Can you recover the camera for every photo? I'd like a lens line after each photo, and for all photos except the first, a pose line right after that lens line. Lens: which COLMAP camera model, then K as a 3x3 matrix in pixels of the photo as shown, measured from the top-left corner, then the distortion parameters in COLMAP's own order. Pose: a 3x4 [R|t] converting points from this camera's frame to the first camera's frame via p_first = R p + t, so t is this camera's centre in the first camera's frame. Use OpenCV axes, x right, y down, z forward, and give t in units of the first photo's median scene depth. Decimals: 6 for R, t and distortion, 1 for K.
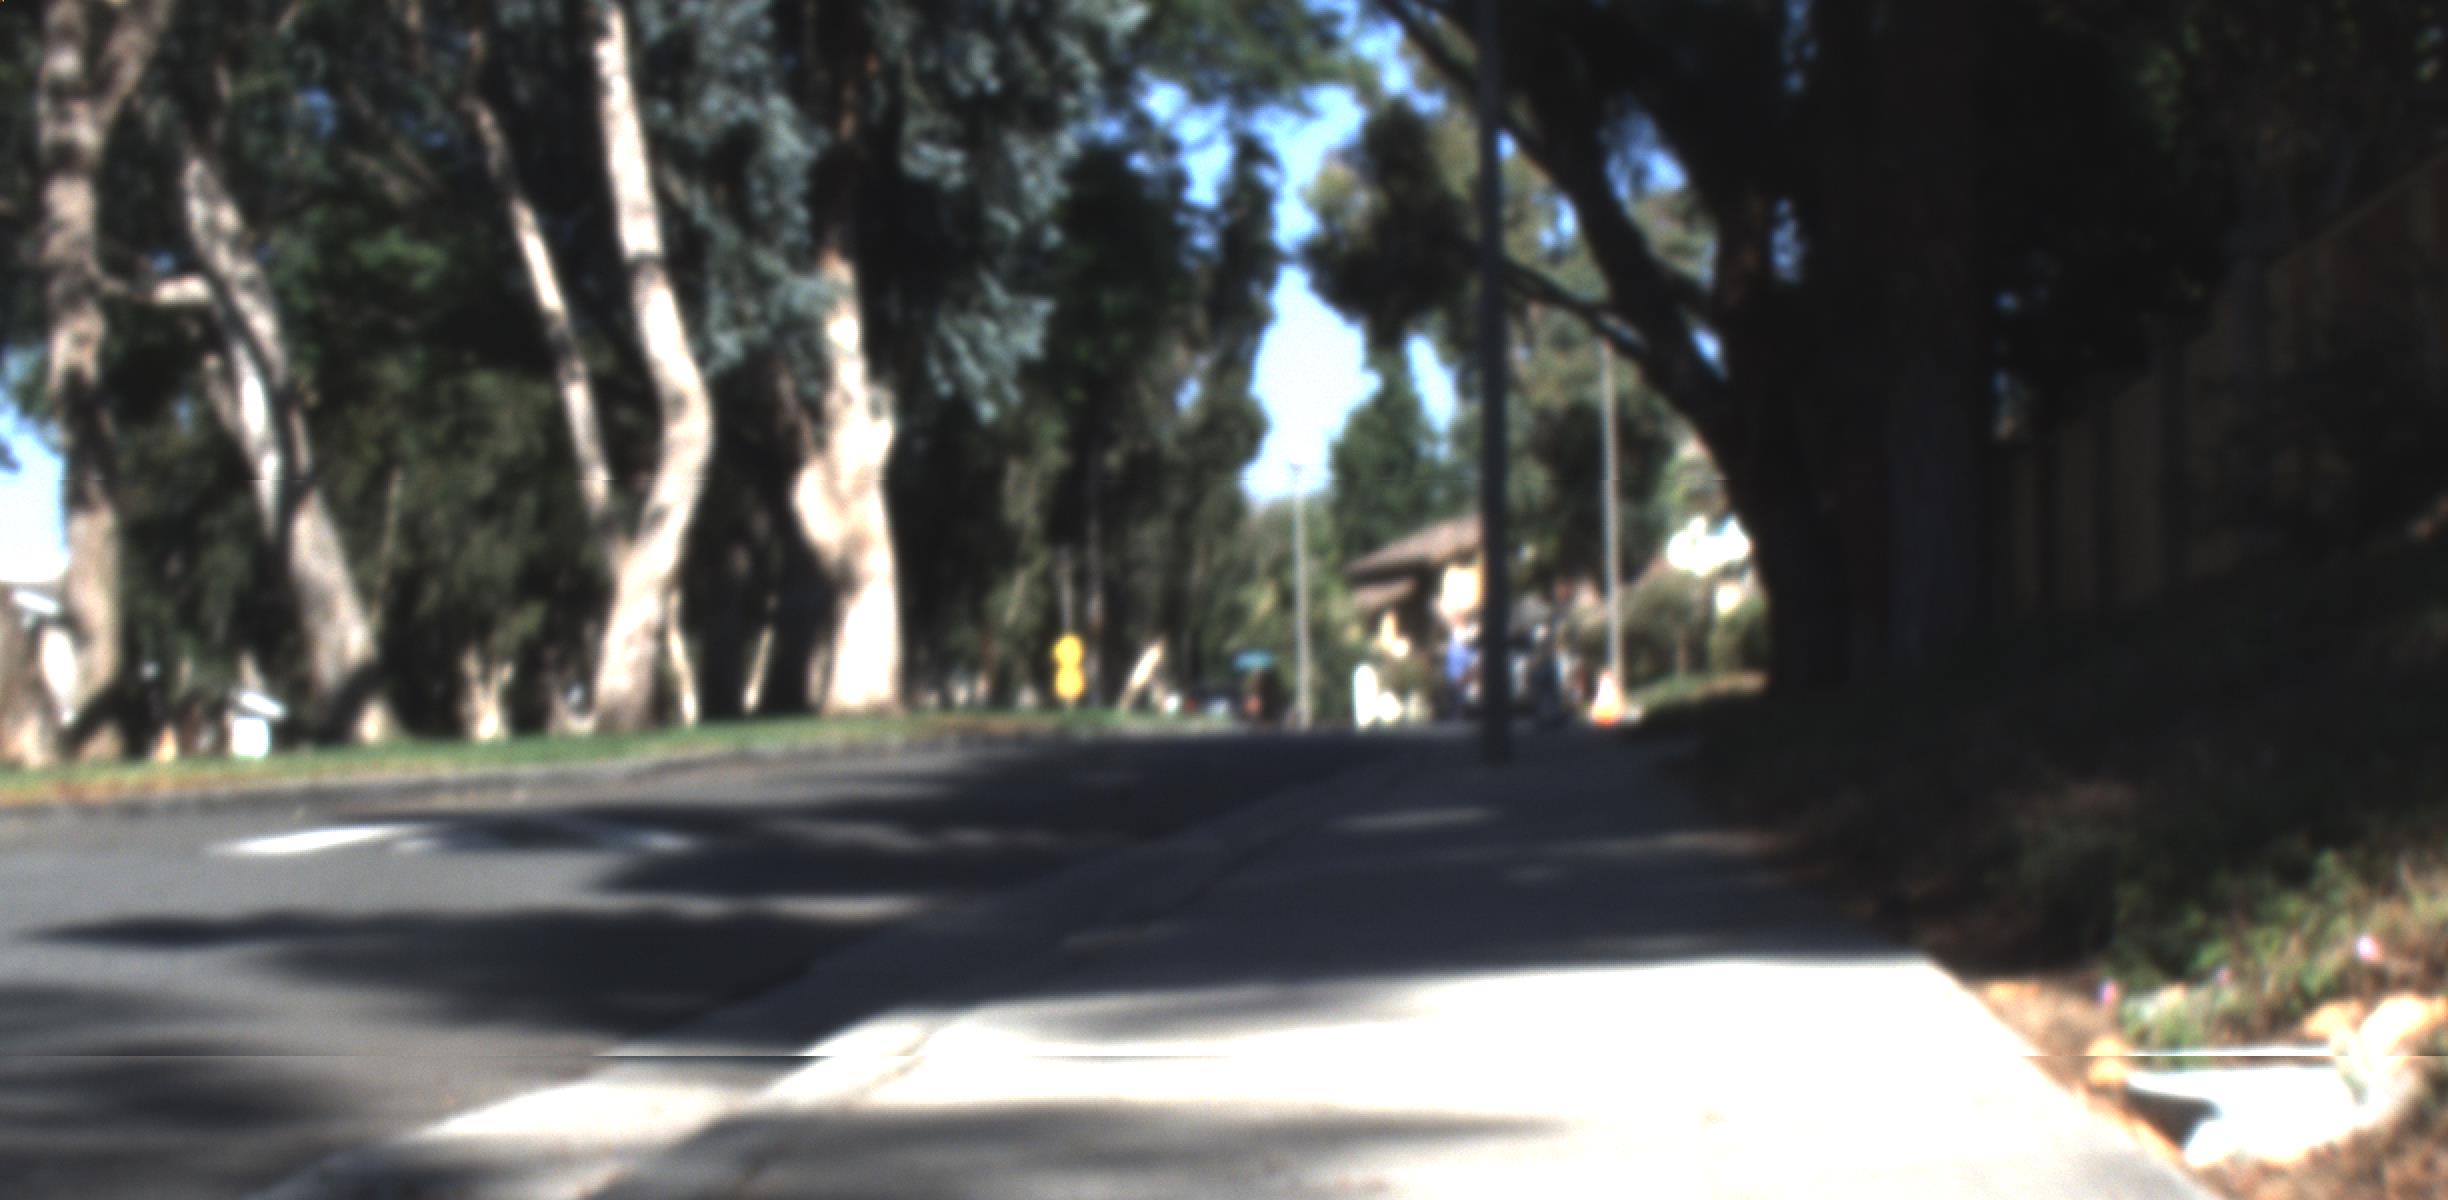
lens RADIAL K [[7354.3, 0, 1224.0], [0, 7354.3, 600.0], [0, 0, 1]] dist [0.043988, -0.096588]
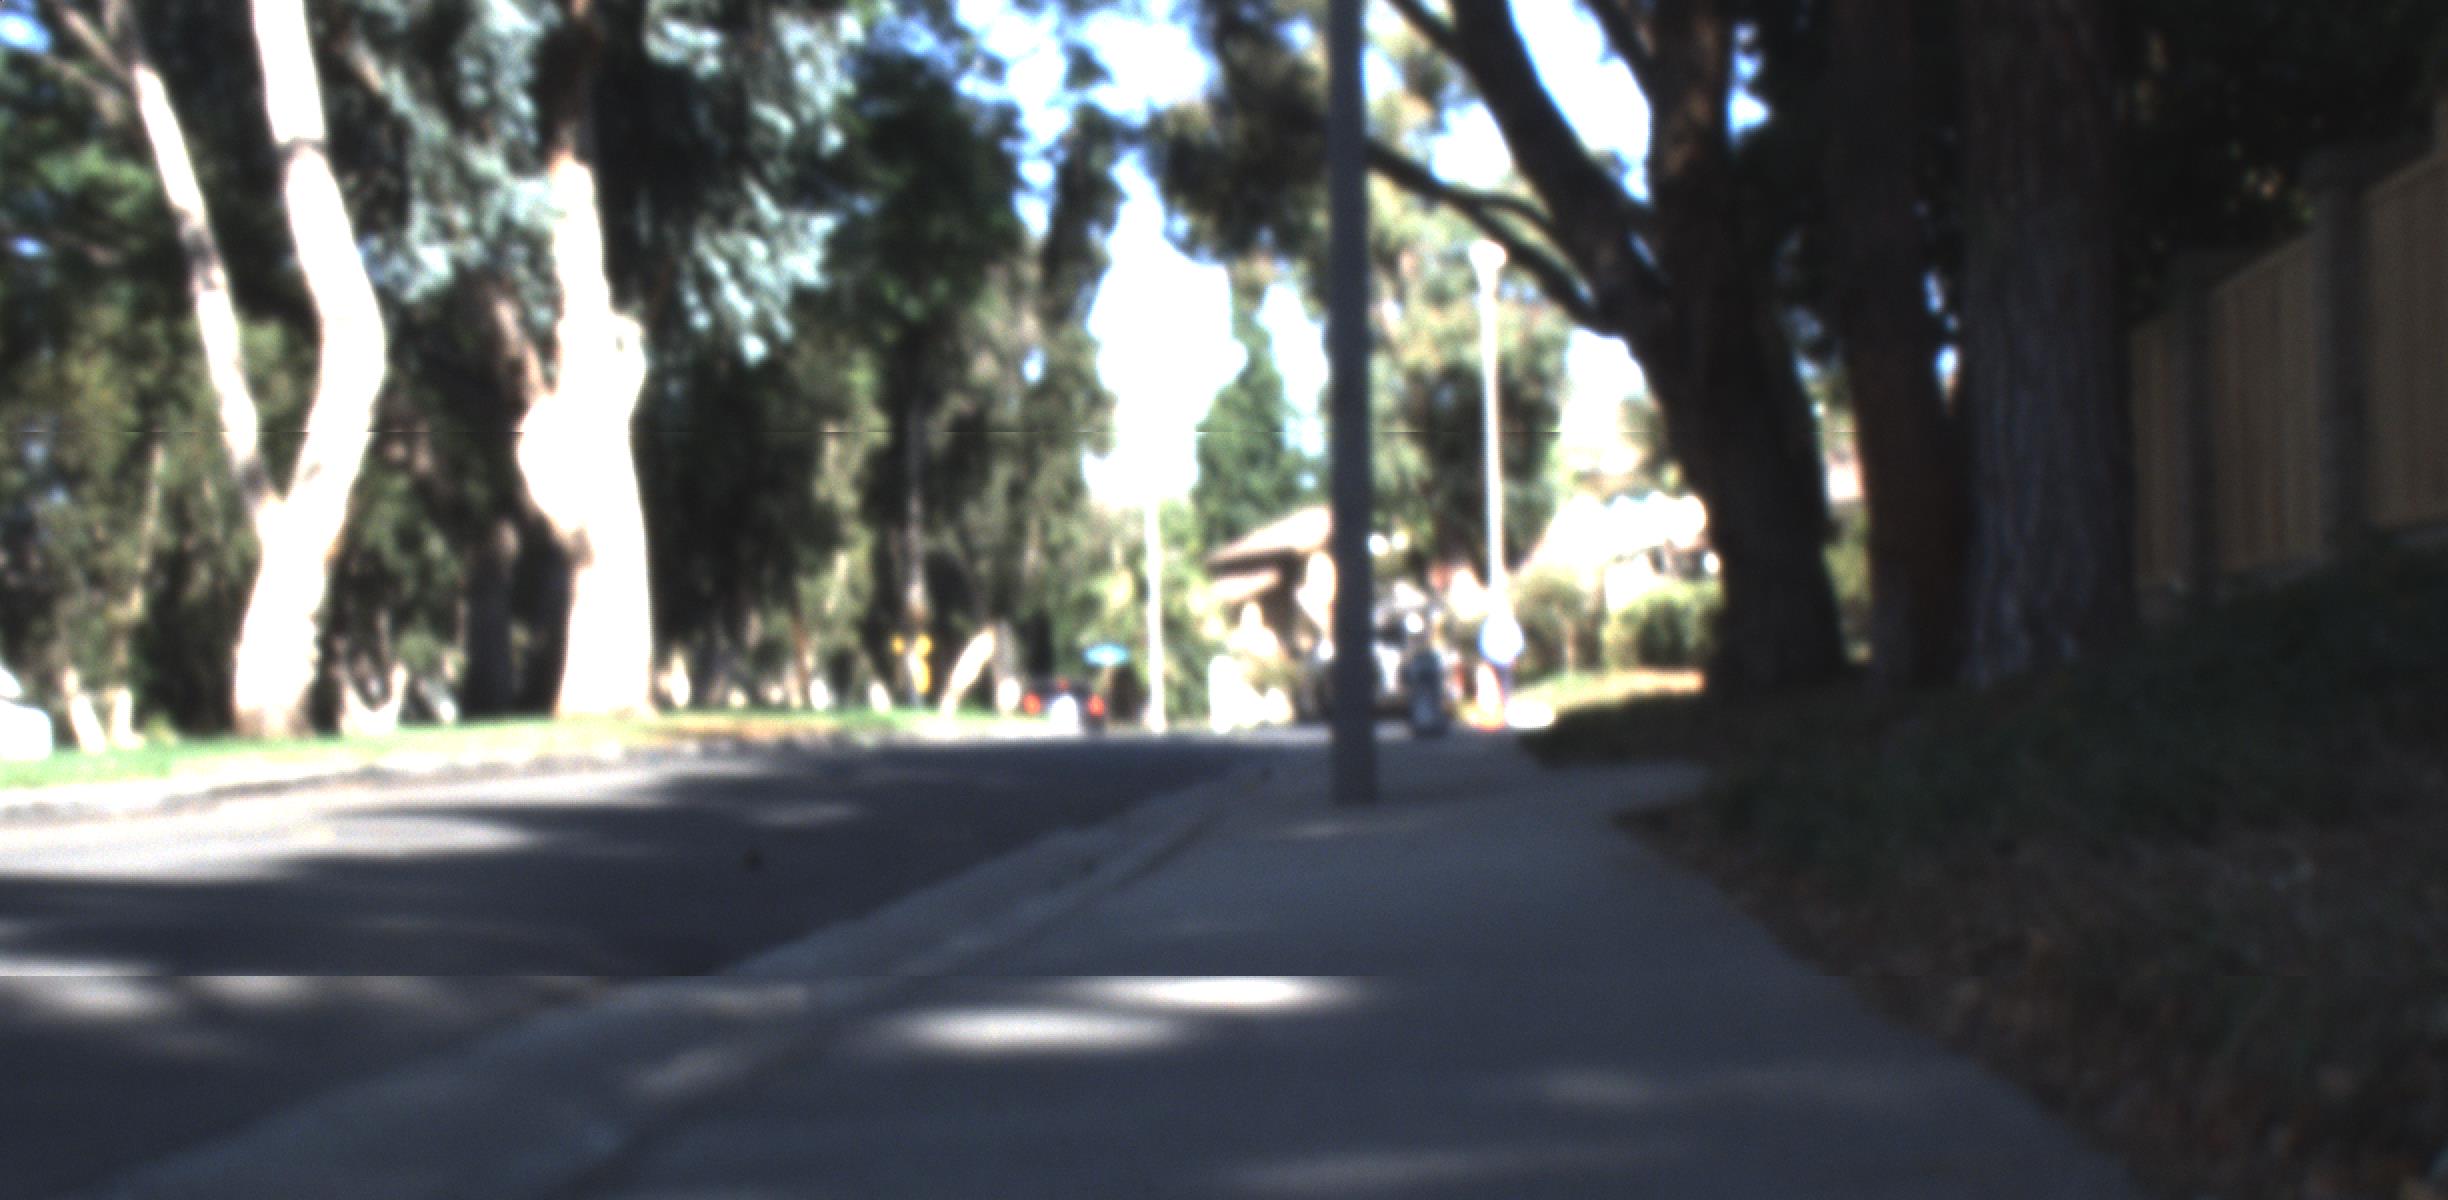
lens RADIAL K [[7354.3, 0, 1224.0], [0, 7354.3, 600.0], [0, 0, 1]] dist [0.043988, -0.096588]
pose [[0.999840, 0.004827, 0.017224, 0.006816], [-0.004830, 0.999988, 0.000100, 0.002492], [-0.017223, -0.000184, 0.999852, 0.162254]]
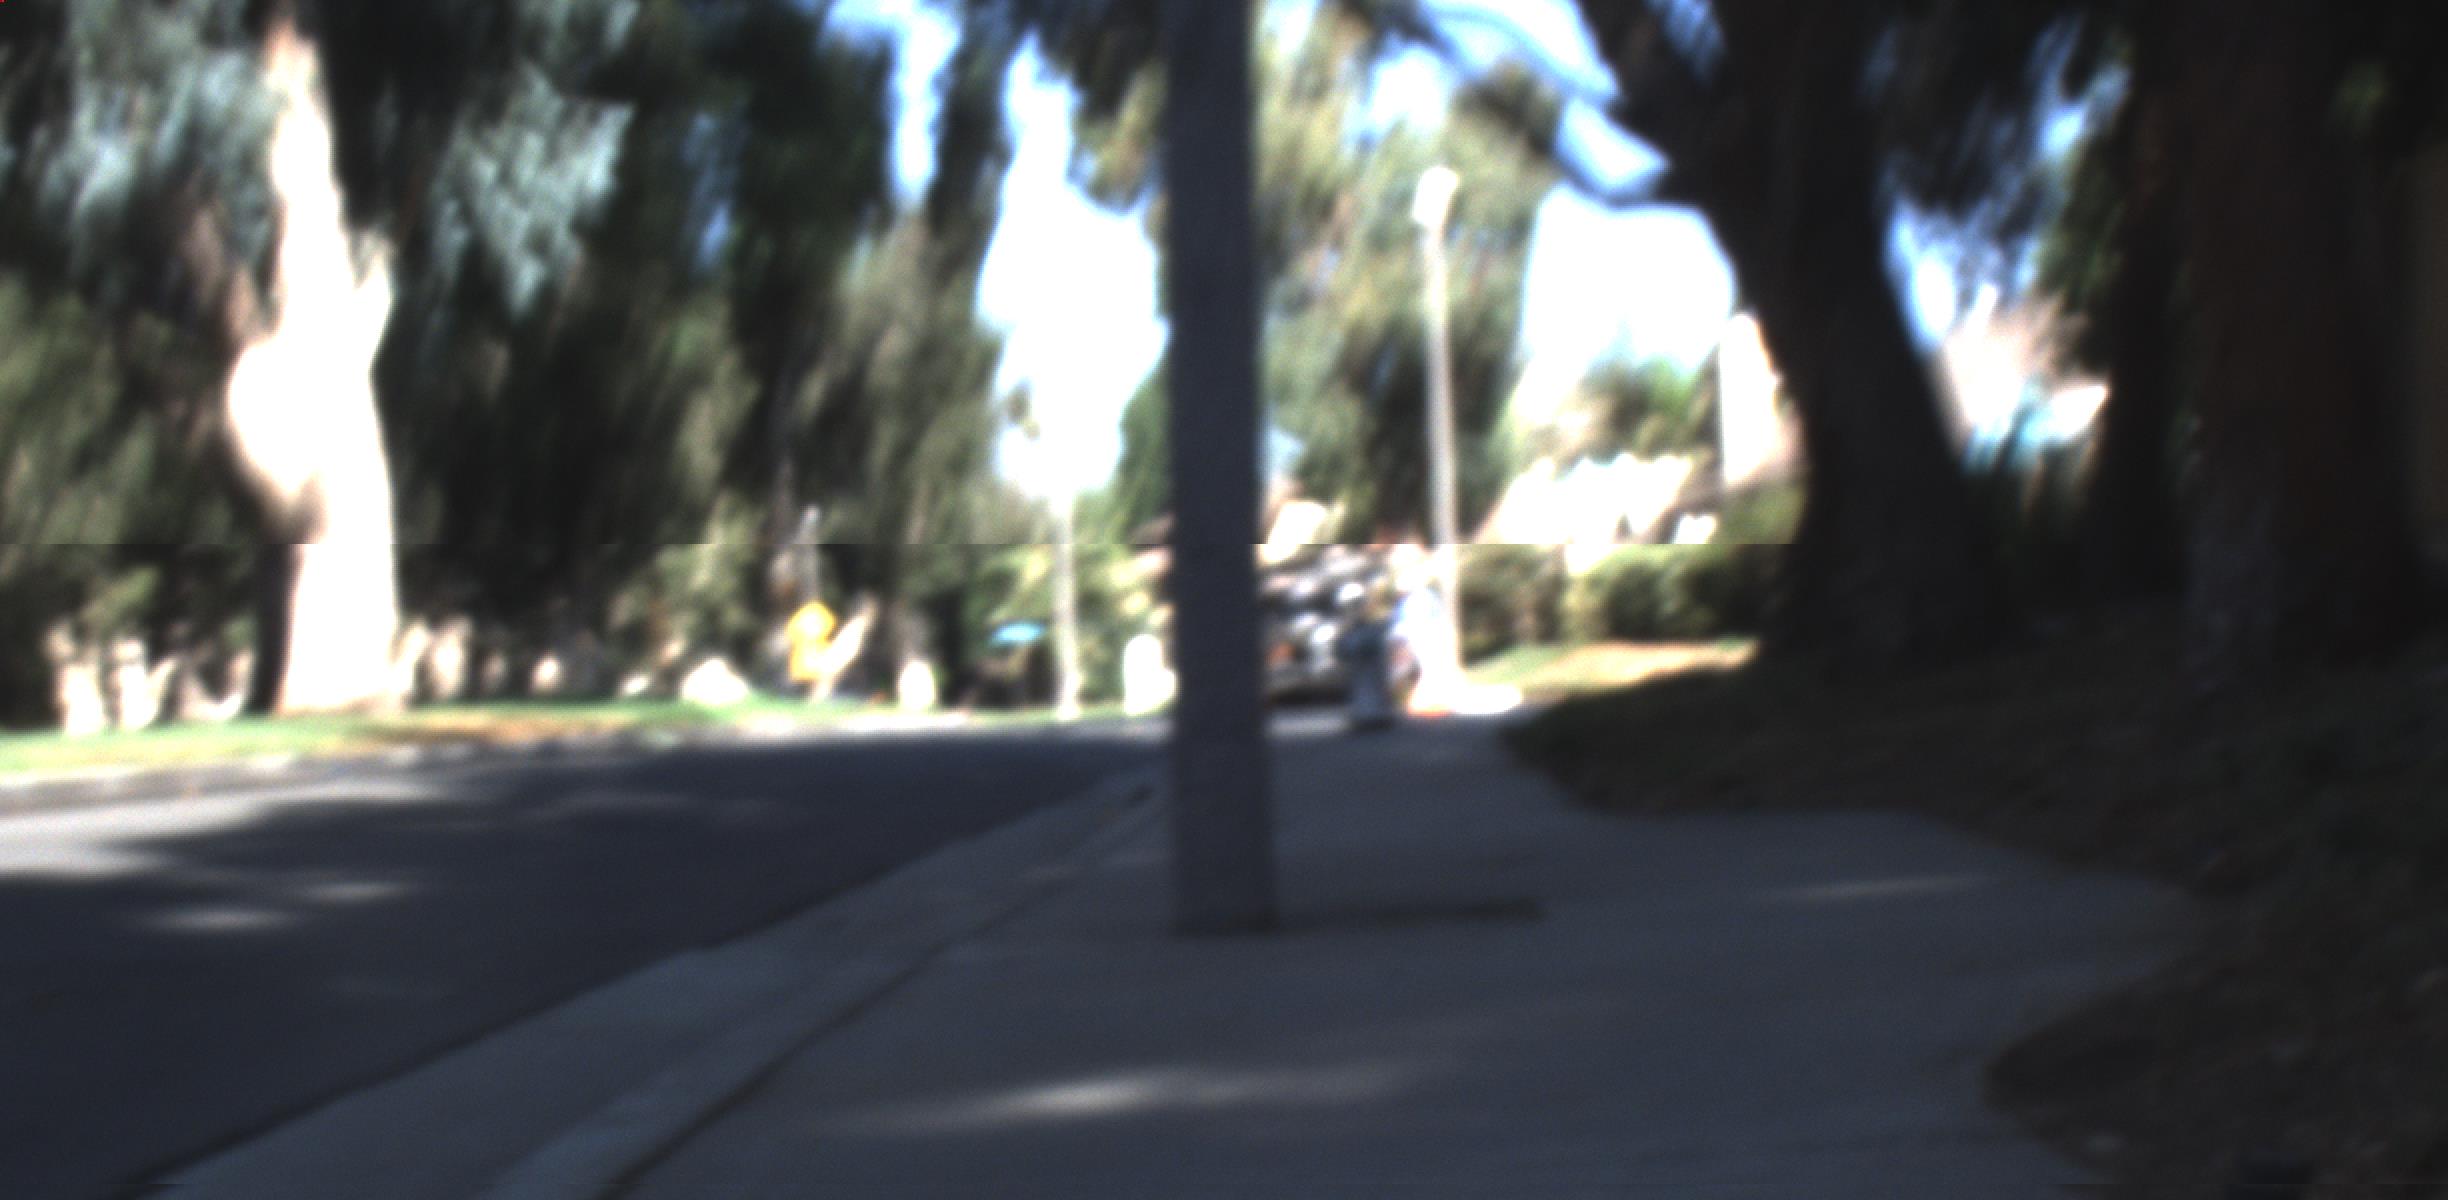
lens RADIAL K [[7354.3, 0, 1224.0], [0, 7354.3, 600.0], [0, 0, 1]] dist [0.043988, -0.096588]
pose [[0.999666, -0.011687, 0.023068, 0.016484], [0.011626, 0.999929, 0.002795, 0.004012], [-0.023099, -0.002526, 0.999730, 0.311913]]
